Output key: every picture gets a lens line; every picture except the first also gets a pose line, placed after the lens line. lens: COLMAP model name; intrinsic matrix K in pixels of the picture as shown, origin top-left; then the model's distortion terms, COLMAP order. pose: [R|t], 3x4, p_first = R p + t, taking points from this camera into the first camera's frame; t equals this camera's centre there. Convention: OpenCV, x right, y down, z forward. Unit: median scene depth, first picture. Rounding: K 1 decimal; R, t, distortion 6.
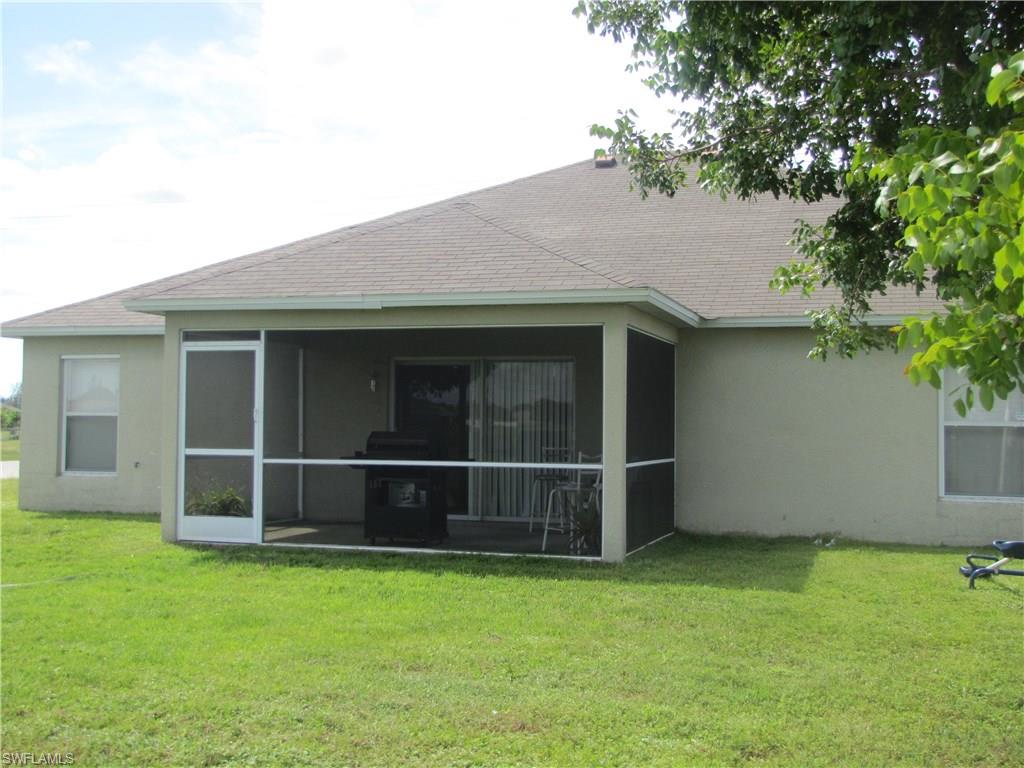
lens RADIAL K [[1283.3, 0, 511.1], [0, 1283.3, 387.5], [0, 0, 1]] dist [-0.011988, 0.000000]
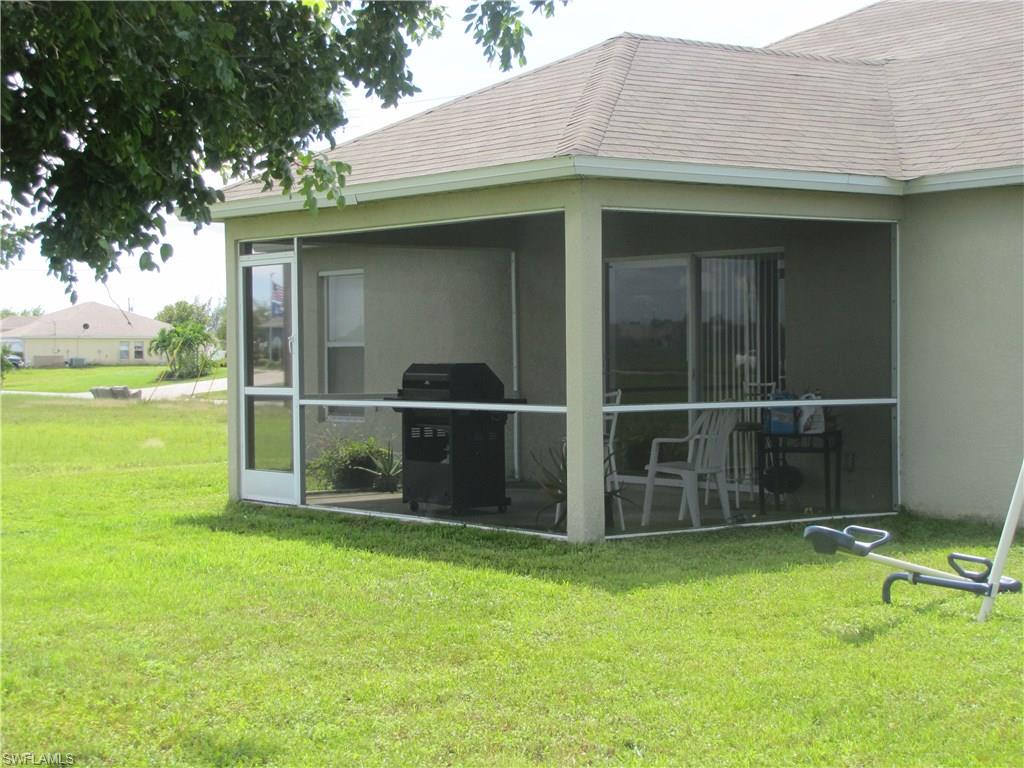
lens RADIAL K [[2005.8, 0, 512.4], [0, 2005.8, 380.5], [0, 0, 1]] dist [0.099616, 0.000000]
pose [[0.803087, -0.006917, -0.595821, 0.651606], [0.032939, 0.998919, 0.032801, 0.007325], [0.594950, -0.045968, 0.802447, 0.079773]]
